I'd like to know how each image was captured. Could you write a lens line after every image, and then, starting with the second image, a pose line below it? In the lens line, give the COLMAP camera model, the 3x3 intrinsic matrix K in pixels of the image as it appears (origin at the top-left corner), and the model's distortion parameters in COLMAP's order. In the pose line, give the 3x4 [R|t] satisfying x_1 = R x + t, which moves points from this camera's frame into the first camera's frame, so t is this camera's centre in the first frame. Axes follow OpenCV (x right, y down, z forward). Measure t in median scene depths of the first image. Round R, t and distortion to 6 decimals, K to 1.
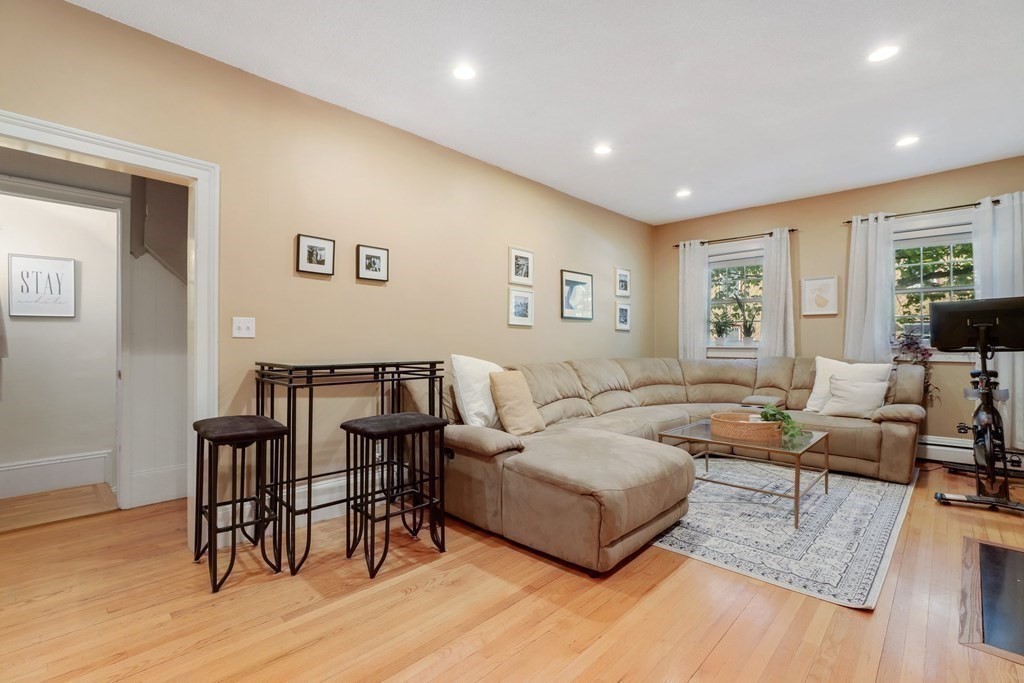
lens RADIAL K [[468.6, 0, 506.7], [0, 468.6, 340.7], [0, 0, 1]] dist [-0.022347, 0.008647]
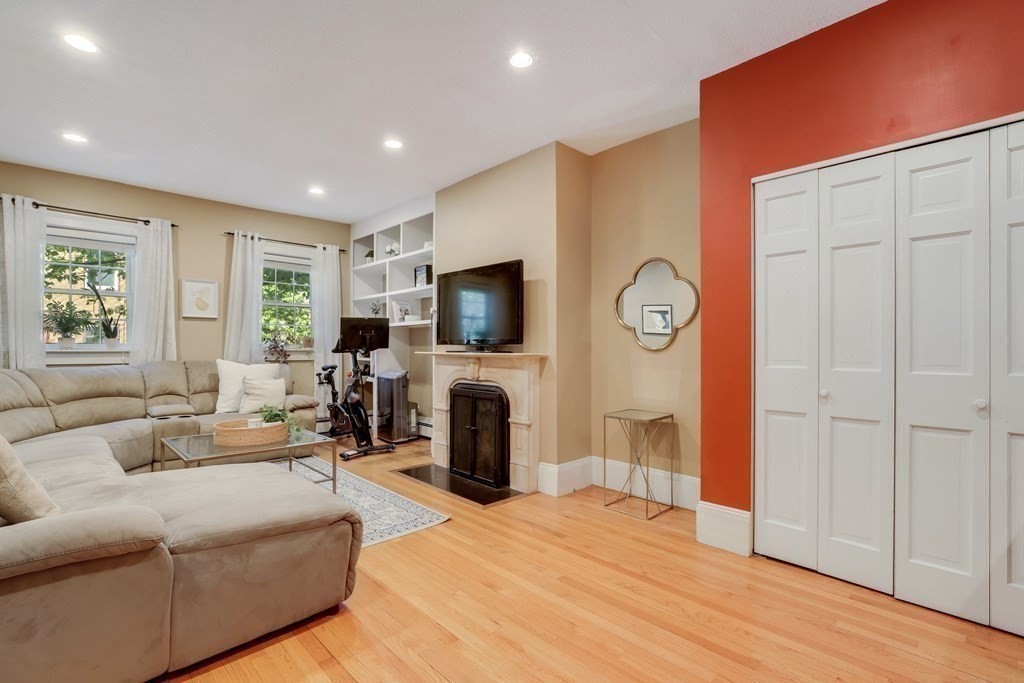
lens RADIAL K [[468.6, 0, 514.4], [0, 468.6, 354.2], [0, 0, 1]] dist [-0.022347, 0.008647]
pose [[0.026536, -0.016733, 0.999508, -0.390578], [-0.008884, 0.999816, 0.016974, -0.000421], [-0.999608, -0.009330, 0.026383, 0.370527]]
